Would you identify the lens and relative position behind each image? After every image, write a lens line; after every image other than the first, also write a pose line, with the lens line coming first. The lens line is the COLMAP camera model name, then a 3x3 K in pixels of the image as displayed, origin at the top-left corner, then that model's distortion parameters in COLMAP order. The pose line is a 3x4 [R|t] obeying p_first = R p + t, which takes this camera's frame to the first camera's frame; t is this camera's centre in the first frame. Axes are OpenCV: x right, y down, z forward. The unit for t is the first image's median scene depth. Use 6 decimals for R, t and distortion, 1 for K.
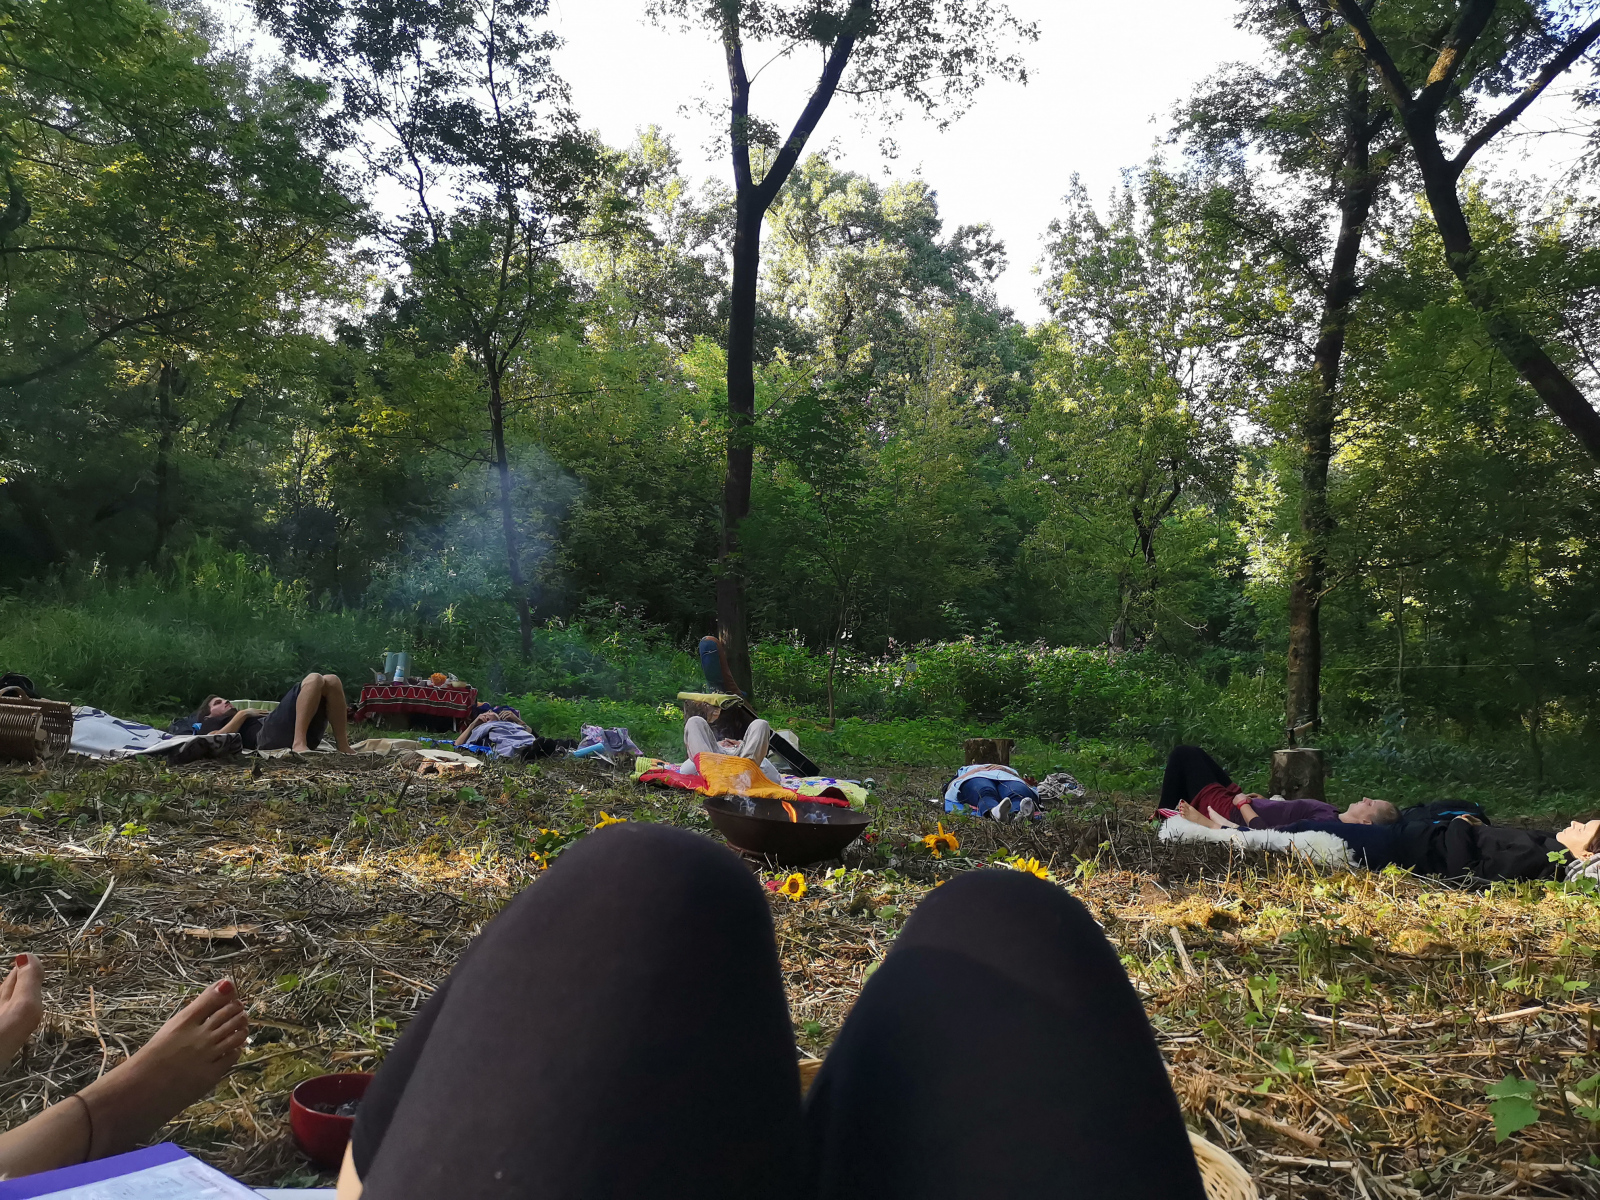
lens RADIAL K [[1241.3, 0, 790.9], [0, 1241.3, 601.8], [0, 0, 1]] dist [0.074740, -0.061789]
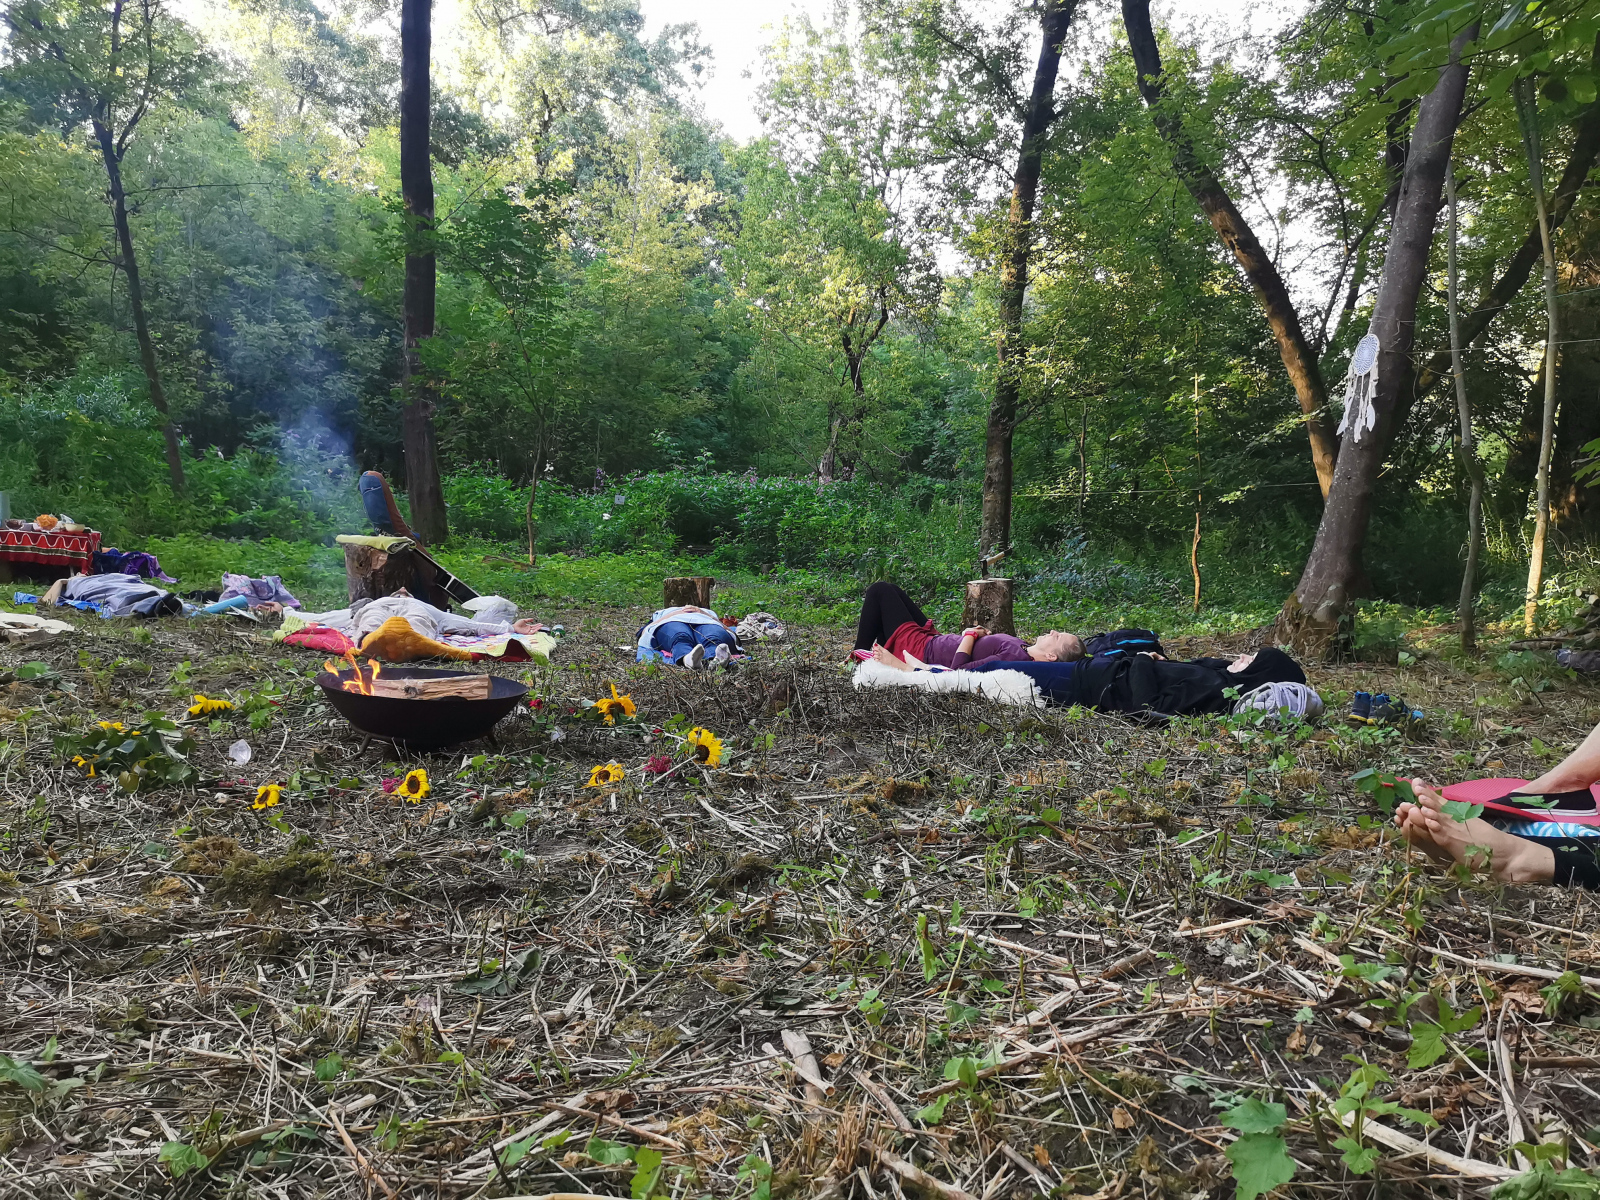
lens RADIAL K [[1244.6, 0, 788.8], [0, 1244.6, 602.3], [0, 0, 1]] dist [0.063581, -0.056038]
pose [[0.975233, -0.031306, 0.218952, 0.009869], [0.001139, 0.990630, 0.136570, -0.000436], [-0.221175, -0.132938, 0.966131, 0.024814]]
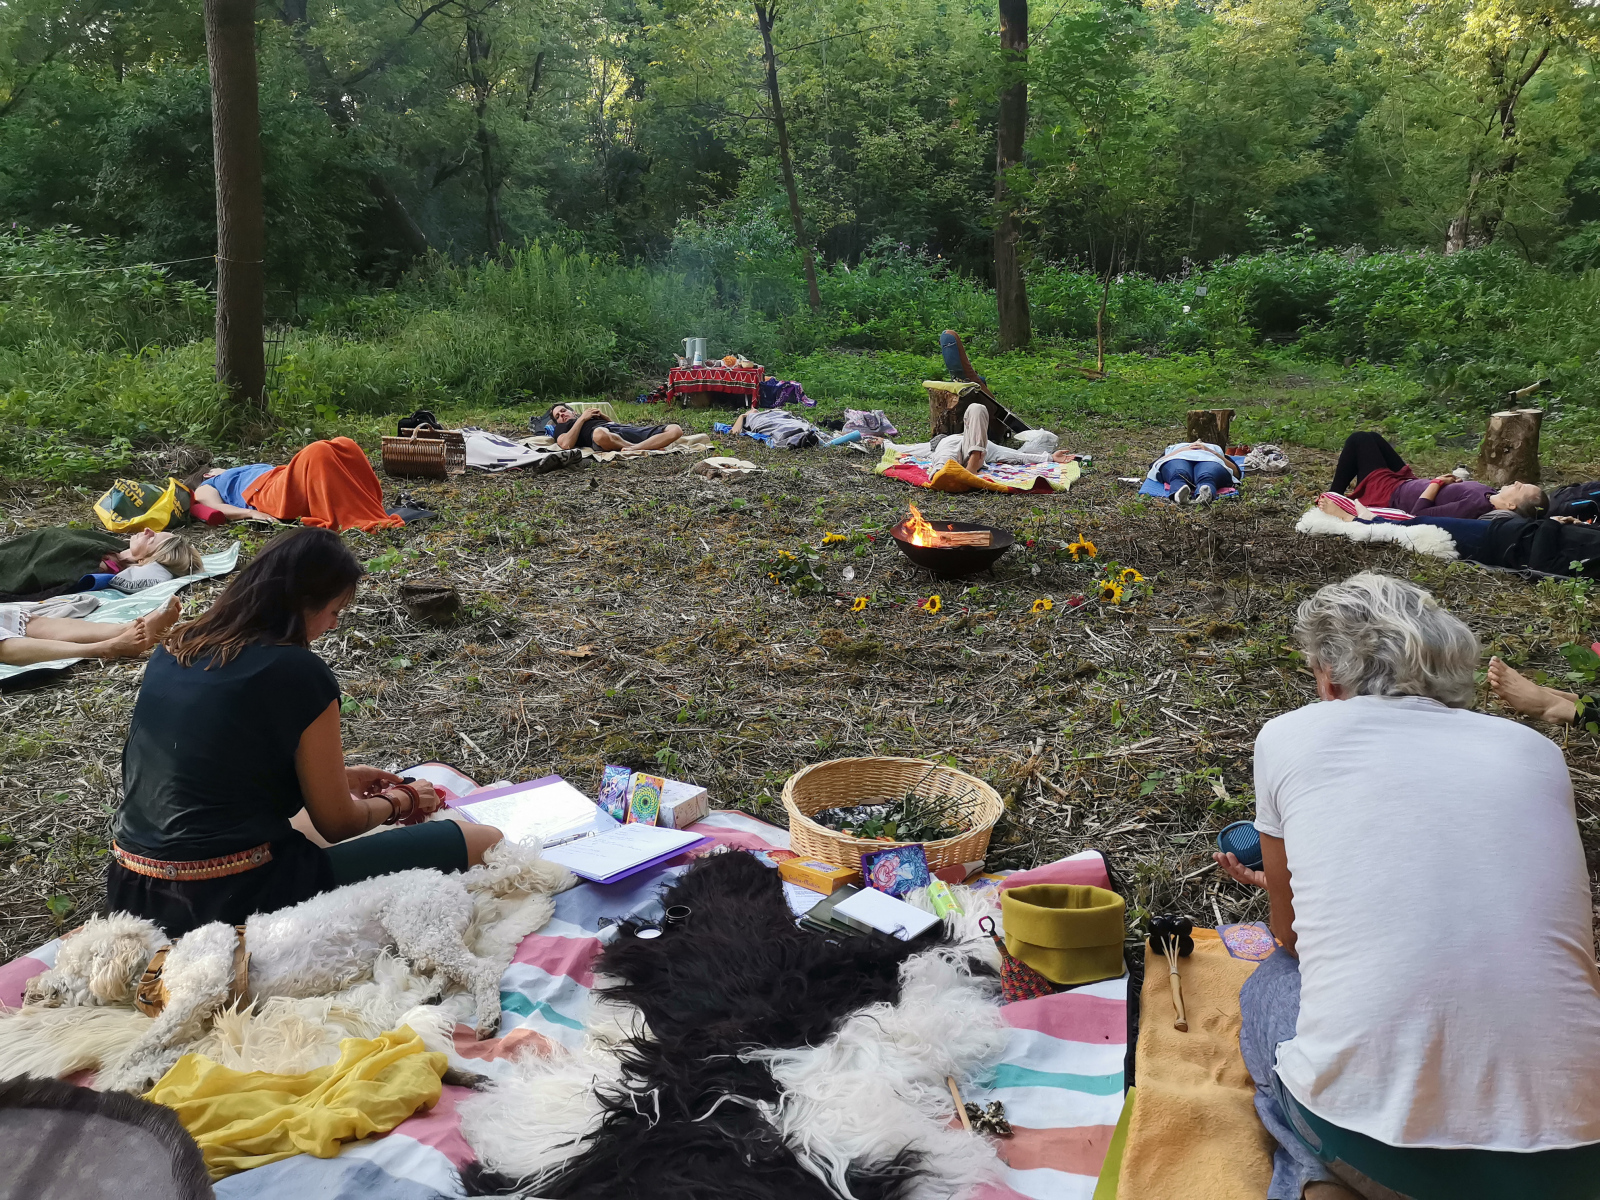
lens RADIAL K [[1244.6, 0, 788.8], [0, 1244.6, 602.3], [0, 0, 1]] dist [0.063581, -0.056038]
pose [[0.967799, 0.004913, -0.251676, 0.031093], [0.073499, 0.950727, 0.301192, -0.034563], [0.240755, -0.309992, 0.919751, -0.059853]]
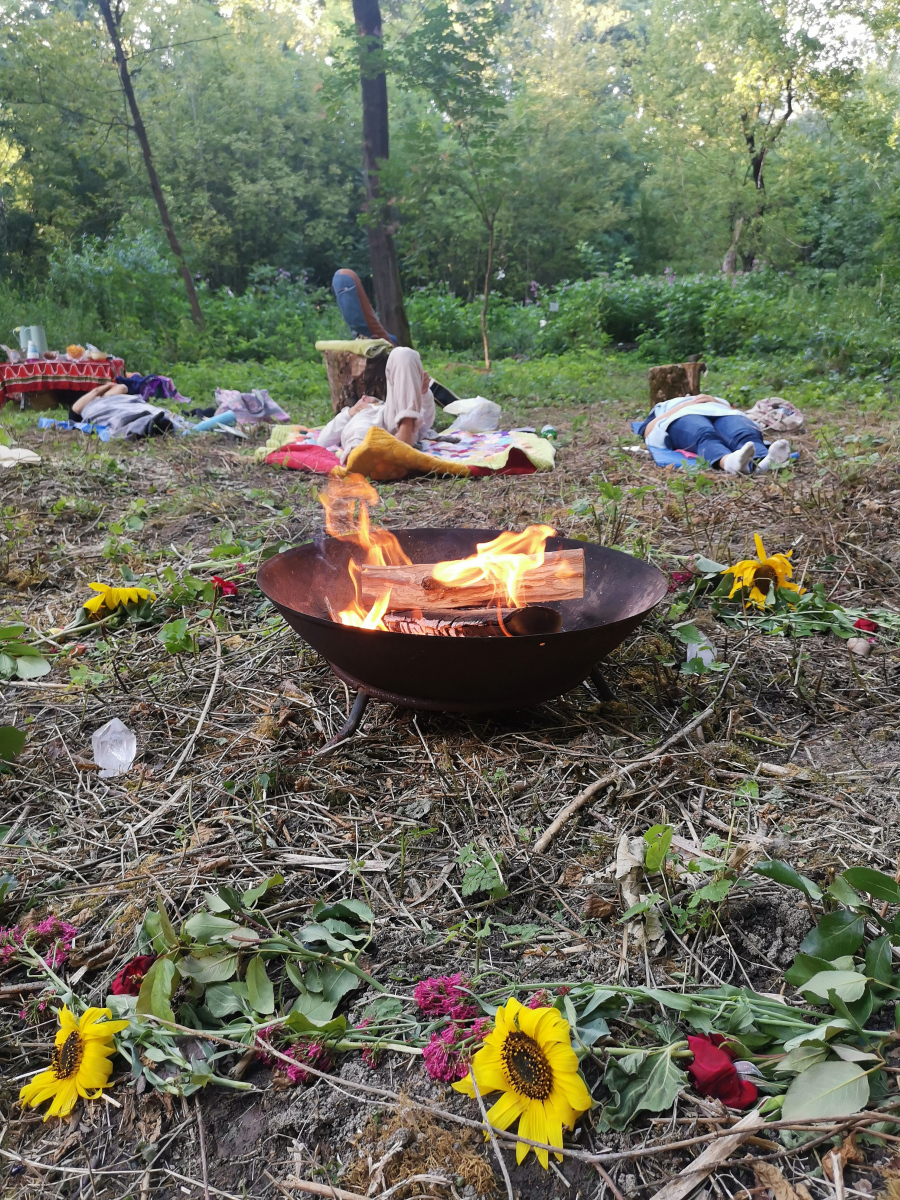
lens RADIAL K [[931.0, 0, 448.8], [0, 931.0, 590.7], [0, 0, 1]] dist [0.074740, -0.061789]
pose [[0.996167, -0.084963, -0.020784, -0.000191], [0.087120, 0.942588, 0.322394, 0.012995], [-0.007800, -0.322969, 0.946377, 0.128456]]
